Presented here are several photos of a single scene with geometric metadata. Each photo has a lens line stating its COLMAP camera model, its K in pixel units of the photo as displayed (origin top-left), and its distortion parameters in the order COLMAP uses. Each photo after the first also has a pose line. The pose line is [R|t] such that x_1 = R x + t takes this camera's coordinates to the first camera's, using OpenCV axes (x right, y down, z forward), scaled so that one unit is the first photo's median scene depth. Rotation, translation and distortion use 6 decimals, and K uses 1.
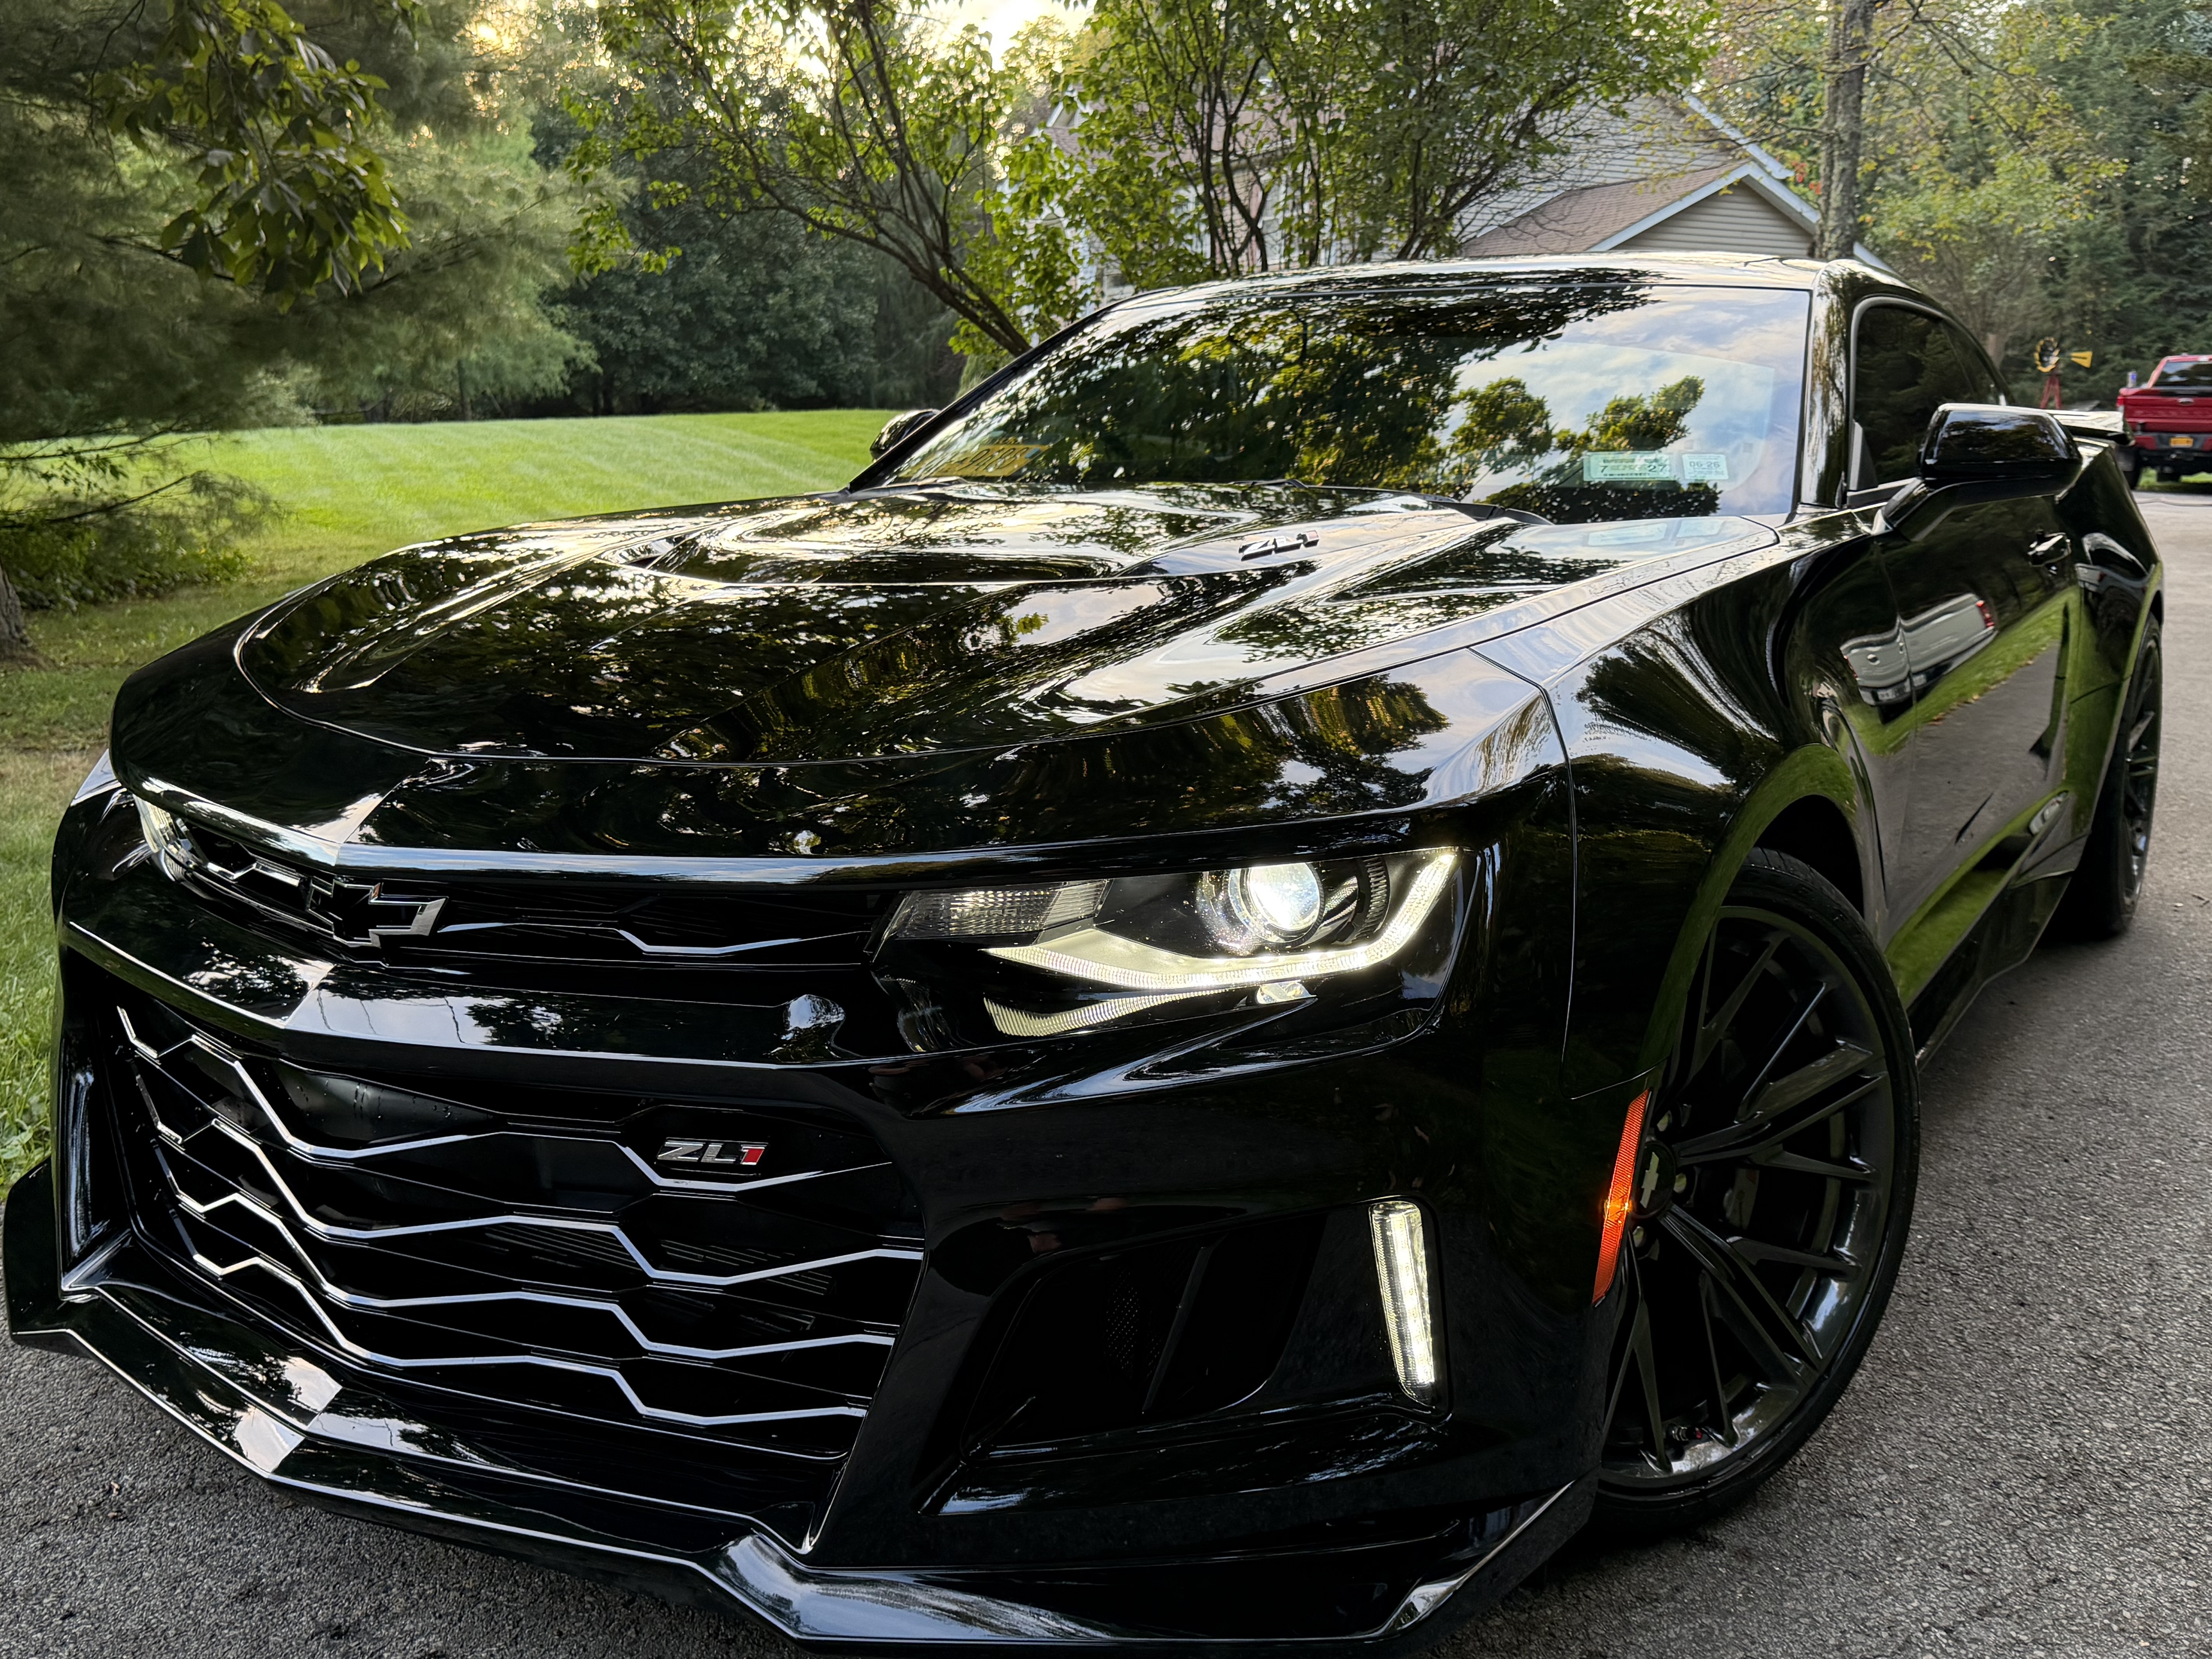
lens RADIAL K [[2184.9, 0, 1107.2], [0, 2184.9, 830.1], [0, 0, 1]] dist [-0.008357, 0.000000]
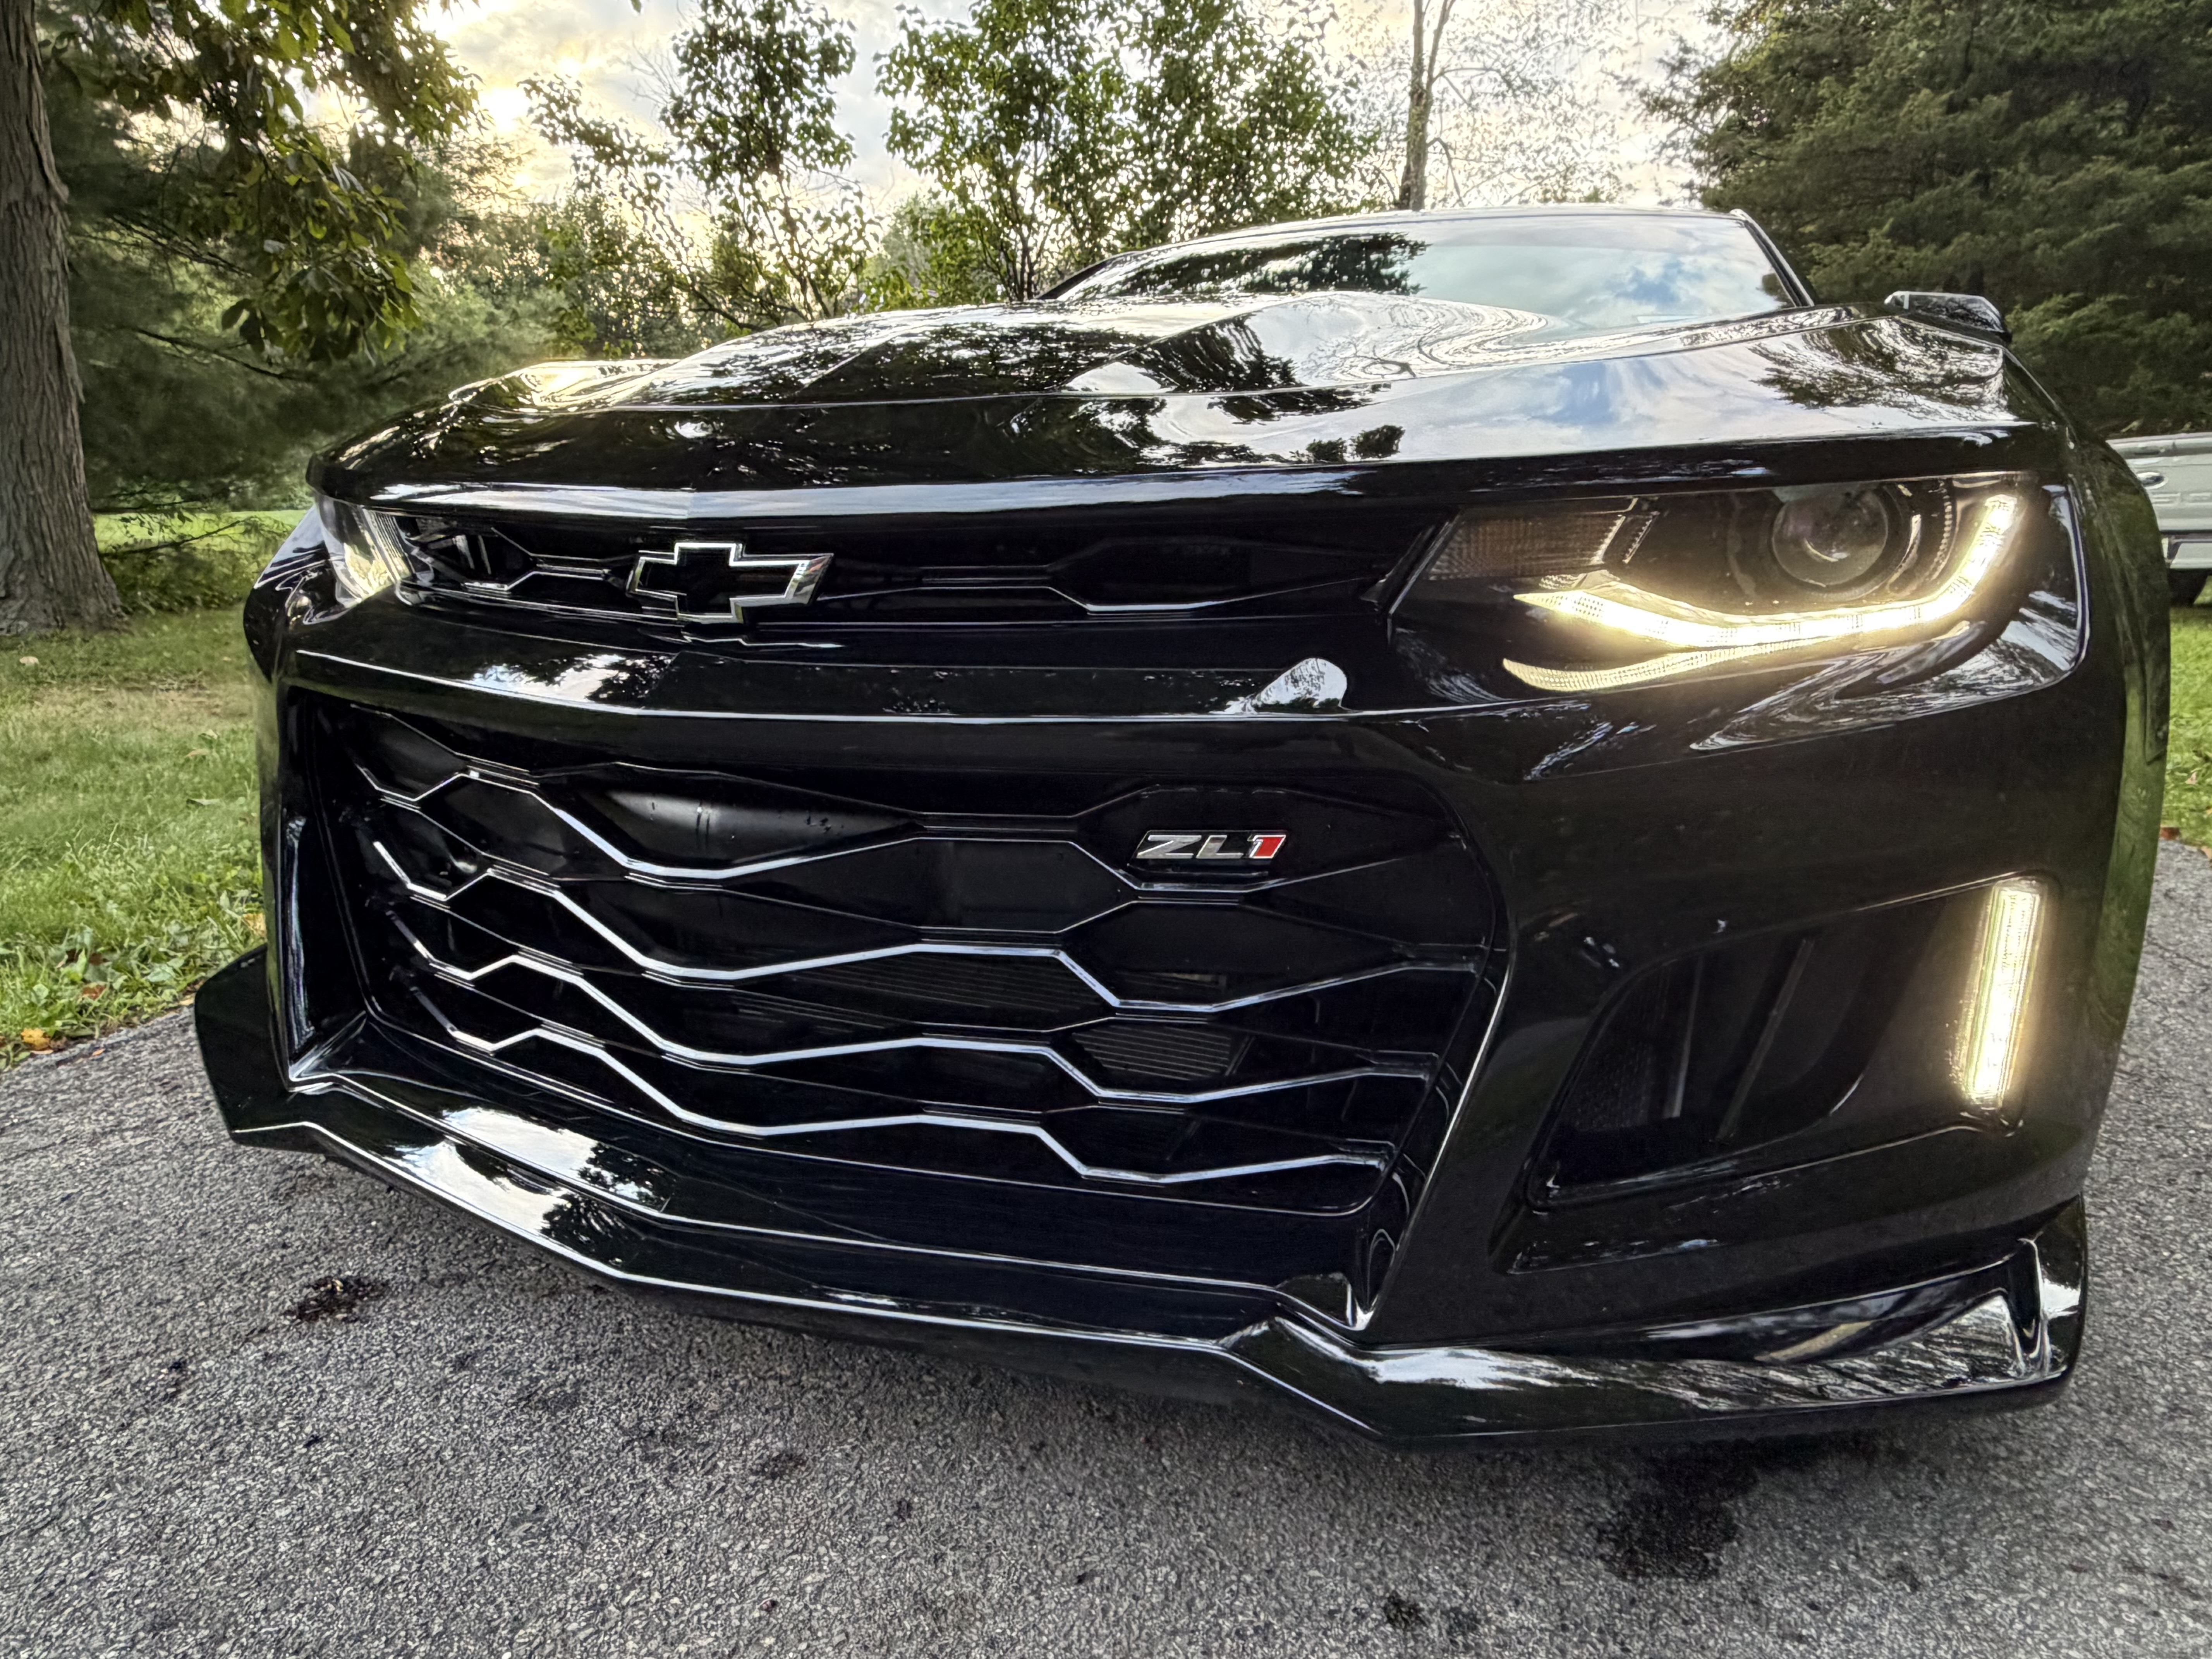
lens RADIAL K [[1411.4, 0, 1106.1], [0, 1411.4, 827.0], [0, 0, 1]] dist [-0.005939, 0.007923]
pose [[0.988049, -0.014575, 0.153446, -0.233178], [0.010361, 0.999548, 0.028229, 0.097129], [-0.153788, -0.026302, 0.987754, 0.379368]]
